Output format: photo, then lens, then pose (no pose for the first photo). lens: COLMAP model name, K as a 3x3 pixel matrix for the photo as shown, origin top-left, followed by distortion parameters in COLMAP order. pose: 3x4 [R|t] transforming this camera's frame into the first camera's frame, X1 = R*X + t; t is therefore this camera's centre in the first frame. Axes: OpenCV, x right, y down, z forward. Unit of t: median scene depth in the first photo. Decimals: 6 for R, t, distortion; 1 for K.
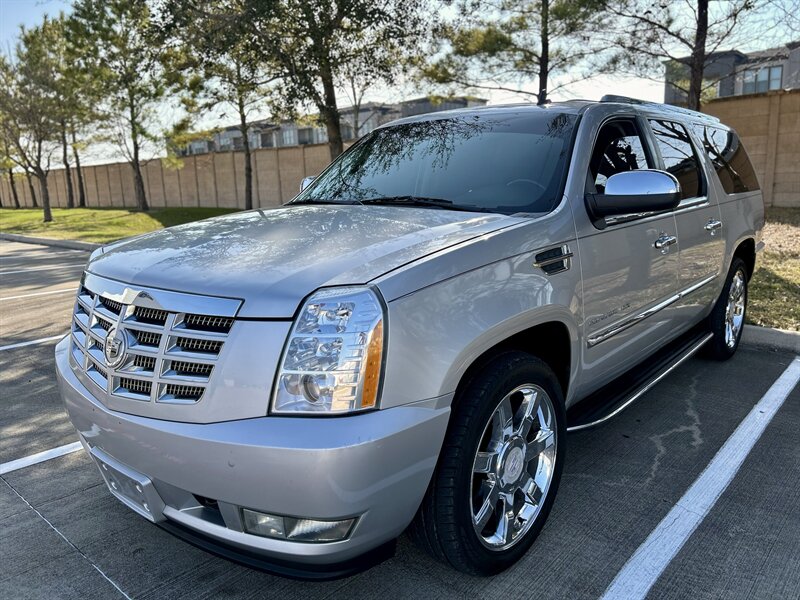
lens RADIAL K [[598.9, 0, 400.0], [0, 598.9, 300.0], [0, 0, 1]] dist [0.051002, -0.060068]
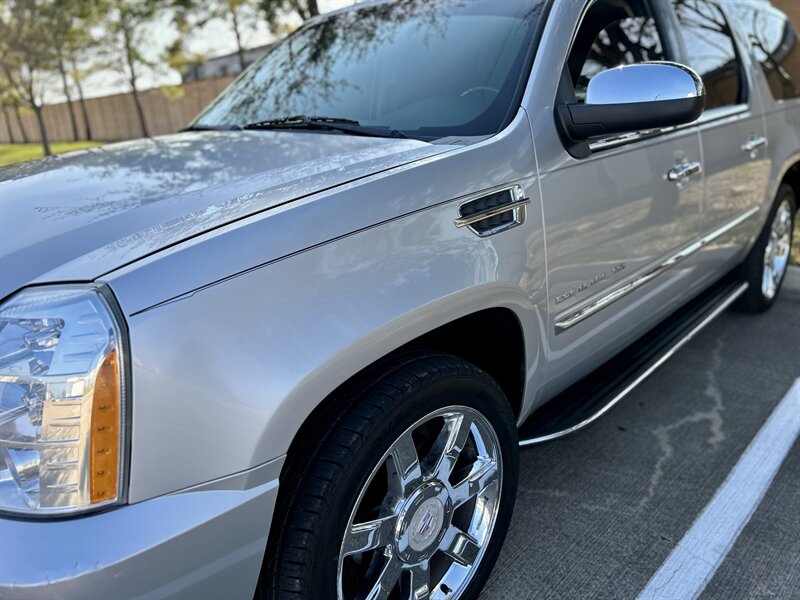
lens RADIAL K [[596.6, 0, 393.2], [0, 596.6, 305.9], [0, 0, 1]] dist [0.050164, -0.054803]
pose [[0.998215, -0.015127, -0.057779, 0.154507], [0.022532, 0.991290, 0.129753, -0.043676], [0.055313, -0.130824, 0.989861, 0.290607]]
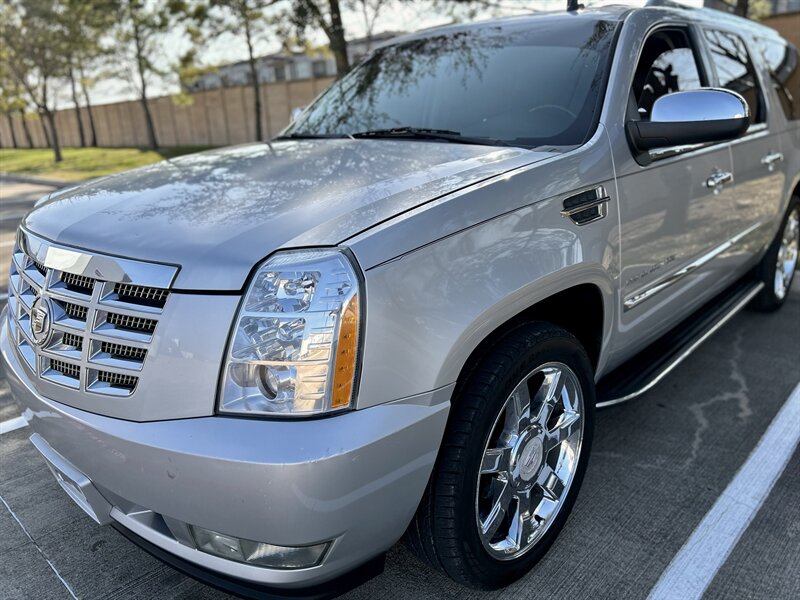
lens RADIAL K [[597.7, 0, 392.5], [0, 597.7, 299.0], [0, 0, 1]] dist [0.051993, -0.058737]
pose [[0.999037, -0.002272, -0.043823, 0.028786], [0.006686, 0.994879, 0.100849, -0.022018], [0.043369, -0.101045, 0.993936, 0.154788]]
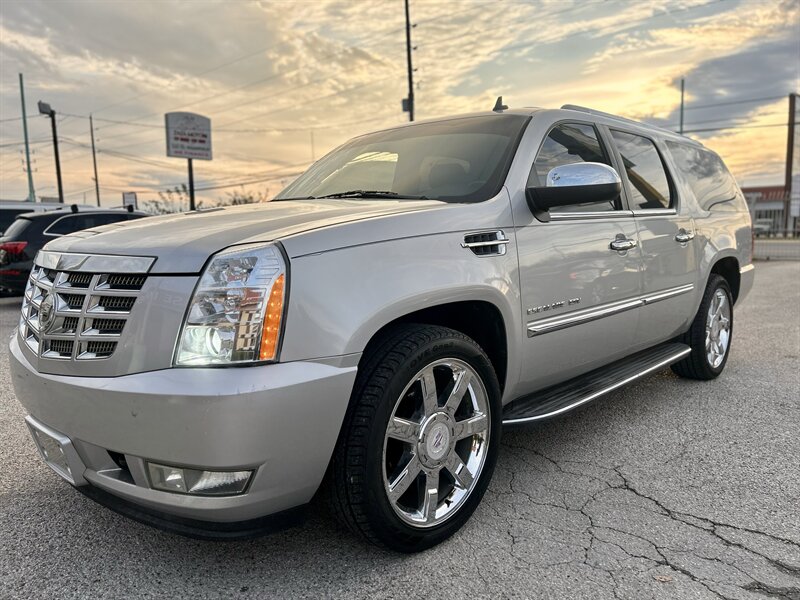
lens RADIAL K [[598.9, 0, 400.0], [0, 598.9, 300.0], [0, 0, 1]] dist [0.051002, -0.060068]
pose [[0.998969, 0.016087, -0.042458, 0.130476], [-0.019328, 0.996839, -0.077063, 0.093438], [0.041084, 0.077804, 0.996122, -0.009625]]
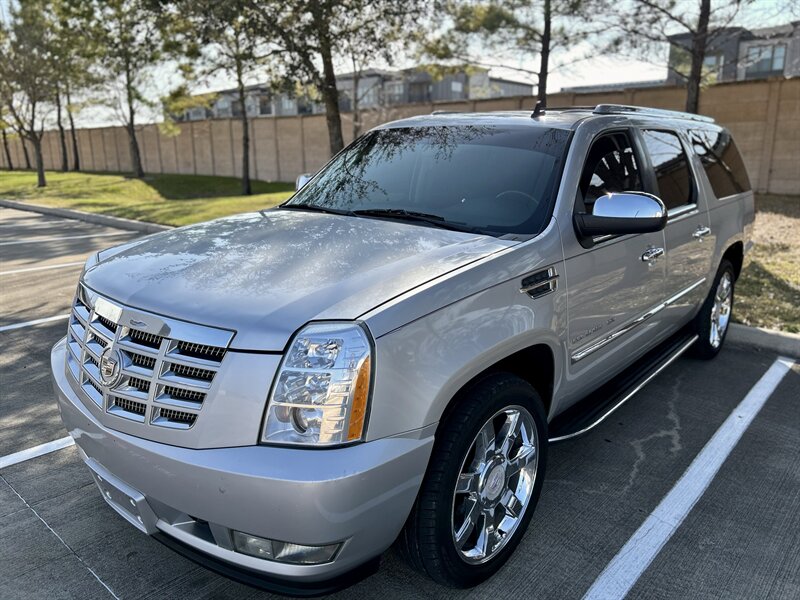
lens RADIAL K [[599.2, 0, 404.8], [0, 599.2, 290.8], [0, 0, 1]] dist [0.051732, -0.060346]
pose [[0.999669, 0.021803, 0.013671, 0.008973], [-0.022316, 0.999007, 0.038552, -0.074378], [-0.012817, -0.038844, 0.999163, -0.021311]]
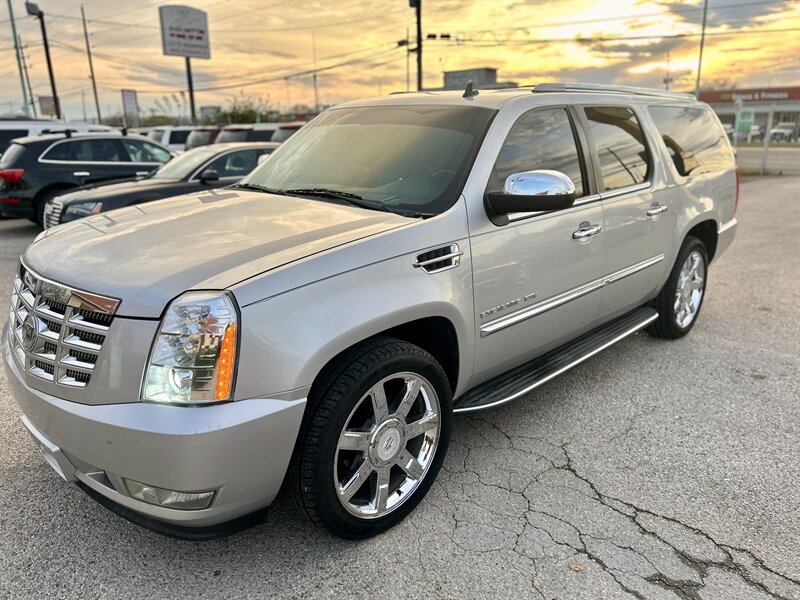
lens RADIAL K [[598.9, 0, 400.0], [0, 598.9, 300.0], [0, 0, 1]] dist [0.051002, -0.060068]
pose [[0.998132, 0.029692, -0.053390, 0.206943], [-0.025119, 0.996117, 0.084376, -0.068929], [0.055688, -0.082877, 0.995003, -0.064848]]
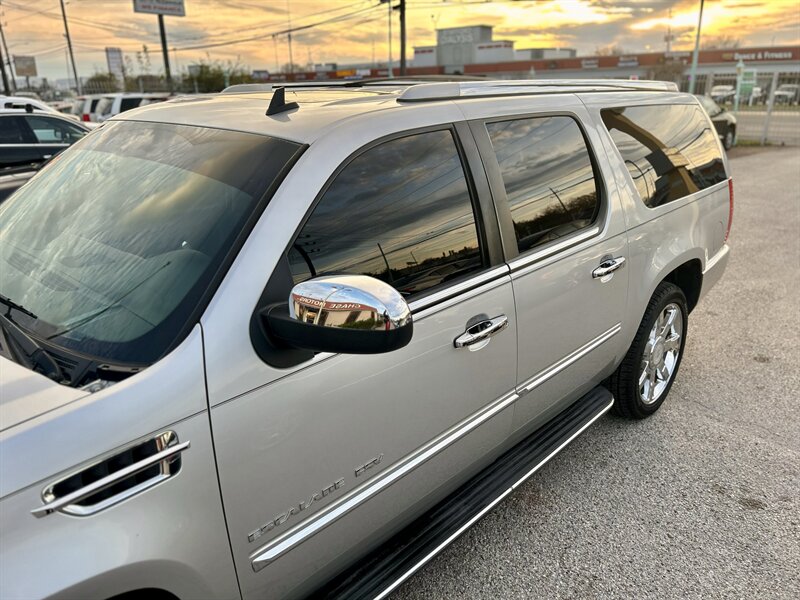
lens RADIAL K [[598.9, 0, 400.0], [0, 598.9, 300.0], [0, 0, 1]] dist [0.051002, -0.060068]
pose [[0.998460, 0.030123, -0.046581, 0.442660], [-0.023081, 0.989171, 0.144943, -0.256644], [0.050443, -0.143645, 0.988343, 0.426409]]
